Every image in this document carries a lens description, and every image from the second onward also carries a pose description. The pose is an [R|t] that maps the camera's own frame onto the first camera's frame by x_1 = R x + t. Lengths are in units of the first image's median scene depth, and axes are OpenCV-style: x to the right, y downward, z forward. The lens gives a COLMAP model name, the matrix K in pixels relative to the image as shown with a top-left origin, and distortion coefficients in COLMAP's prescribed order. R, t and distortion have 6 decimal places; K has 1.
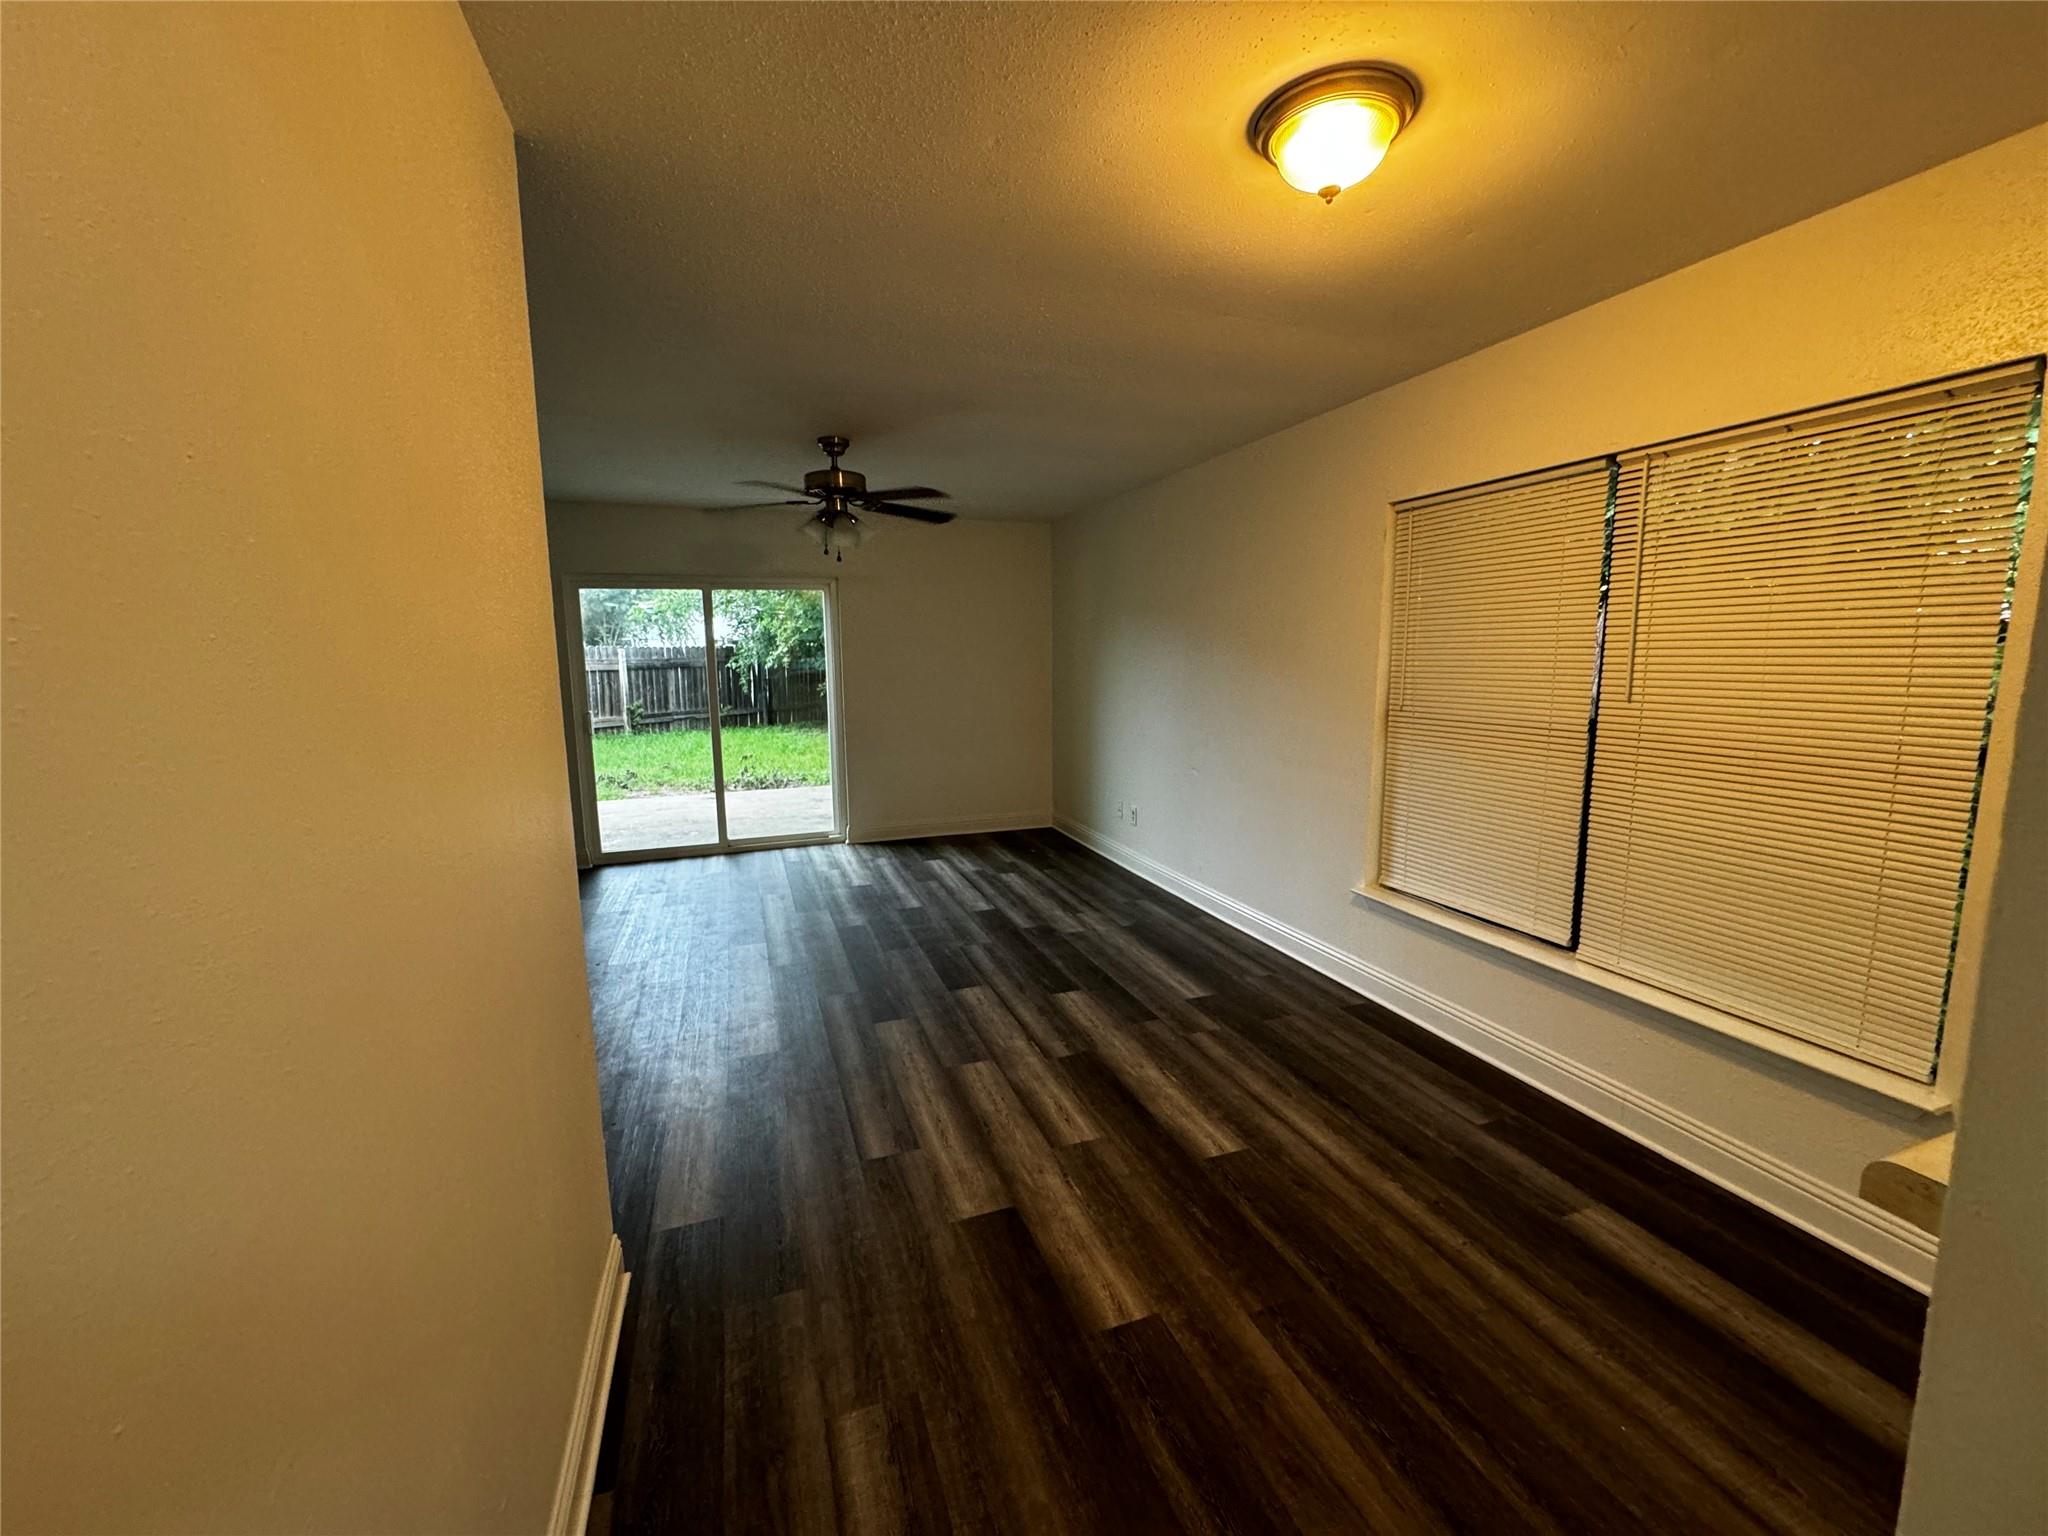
lens RADIAL K [[812.5, 0, 1028.7], [0, 812.5, 784.6], [0, 0, 1]] dist [-0.003443, 0.000708]
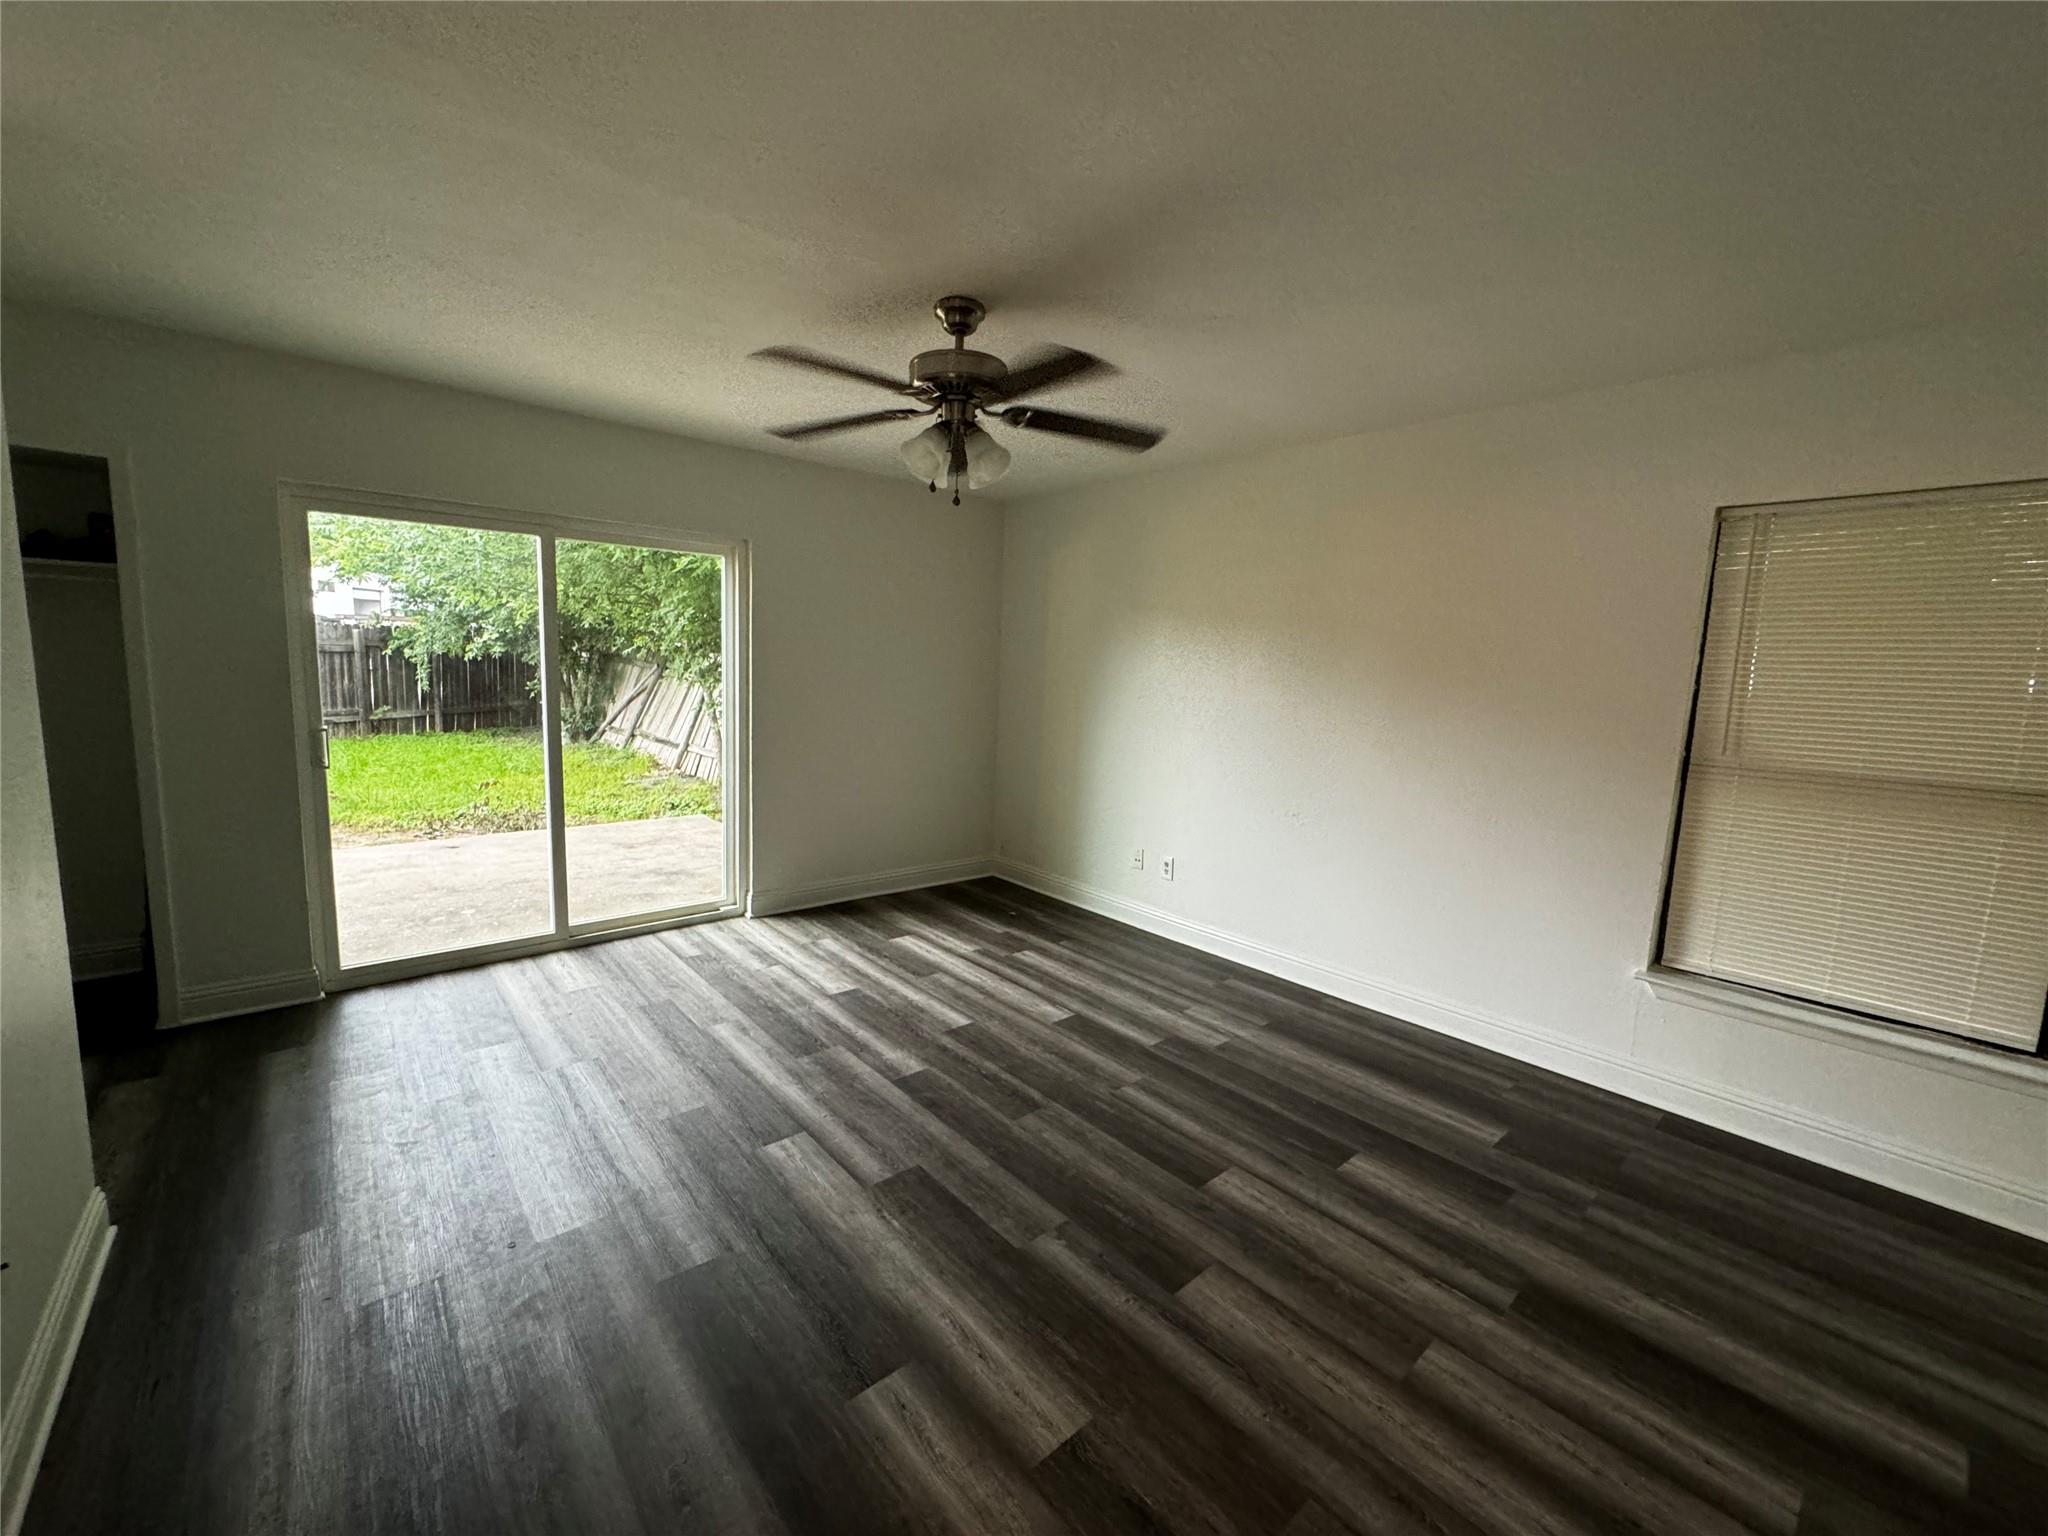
lens RADIAL K [[812.5, 0, 1018.8], [0, 812.5, 786.3], [0, 0, 1]] dist [-0.003443, 0.000708]
pose [[0.931755, -0.012432, 0.362875, -0.318316], [0.013877, 0.999903, -0.001376, -0.046104], [-0.362823, 0.006318, 0.931837, 0.311908]]
